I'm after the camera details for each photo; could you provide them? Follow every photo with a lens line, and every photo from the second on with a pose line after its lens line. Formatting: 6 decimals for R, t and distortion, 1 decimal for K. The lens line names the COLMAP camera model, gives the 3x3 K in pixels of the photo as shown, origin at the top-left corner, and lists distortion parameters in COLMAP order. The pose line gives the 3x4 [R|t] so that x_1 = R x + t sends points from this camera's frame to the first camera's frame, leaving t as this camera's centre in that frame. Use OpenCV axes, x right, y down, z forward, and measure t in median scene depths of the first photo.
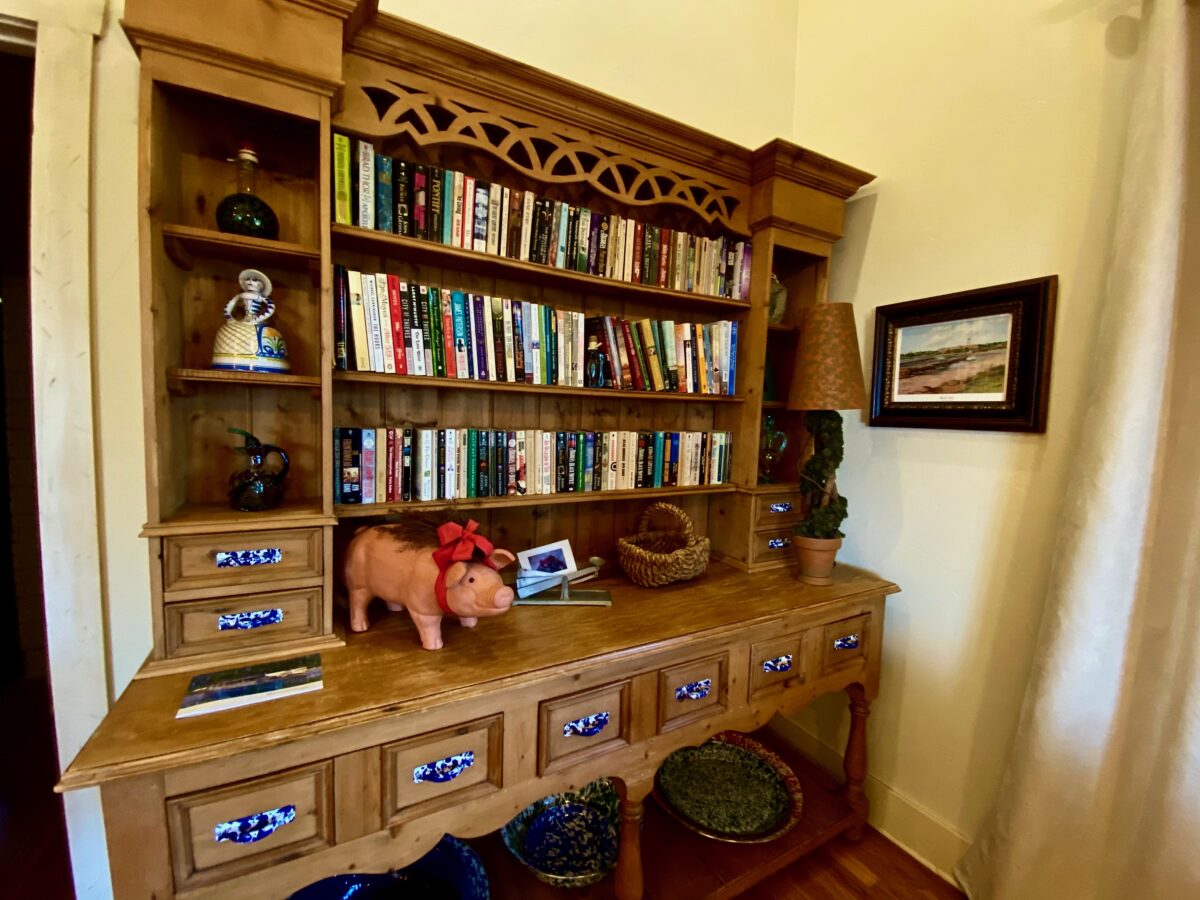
lens RADIAL K [[494.3, 0, 598.2], [0, 494.3, 451.6], [0, 0, 1]] dist [0.014178, -0.009506]
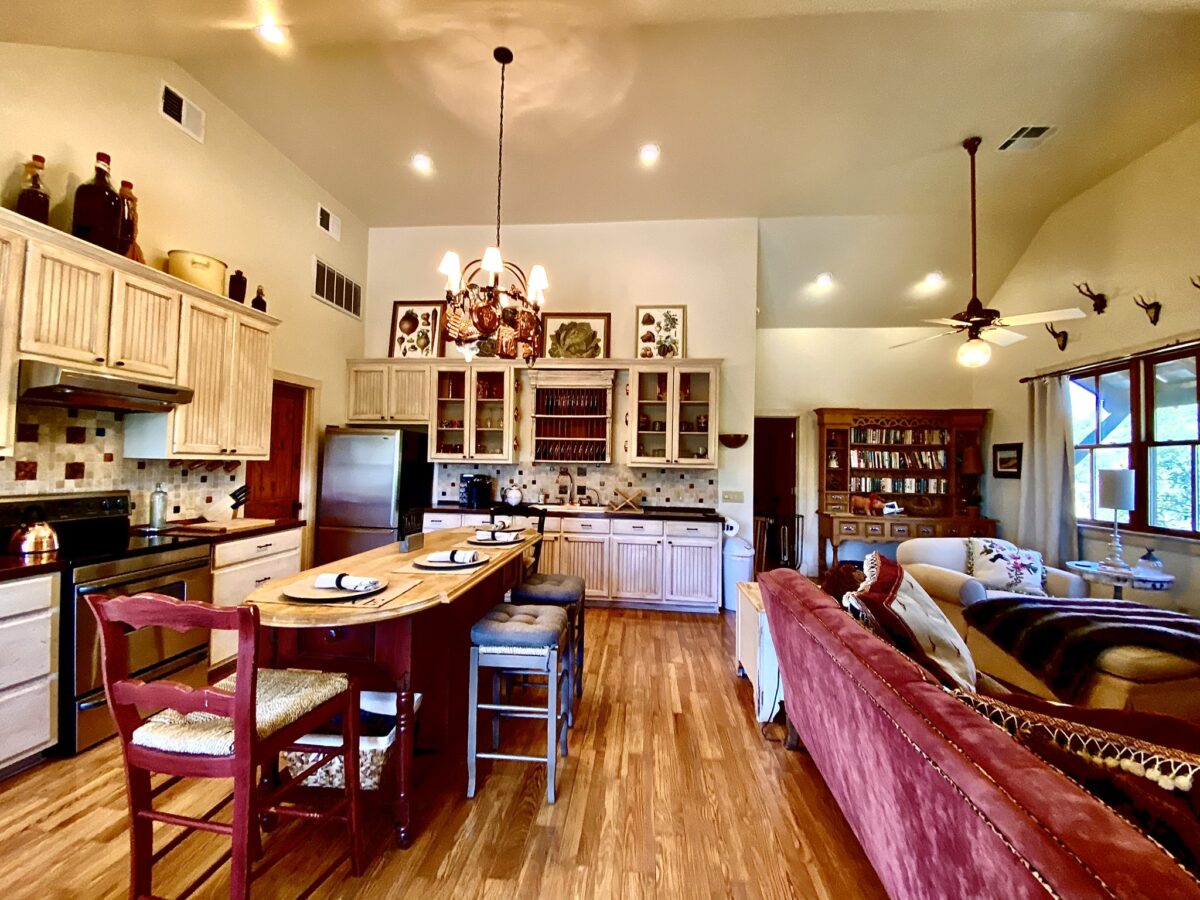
lens RADIAL K [[494.3, 0, 594.9], [0, 494.3, 451.9], [0, 0, 1]] dist [0.014178, -0.009506]
pose [[0.826929, -0.029520, -0.561531, 0.218877], [-0.035883, 0.993815, -0.105088, 0.286760], [0.561160, 0.107050, 0.820756, -4.190749]]
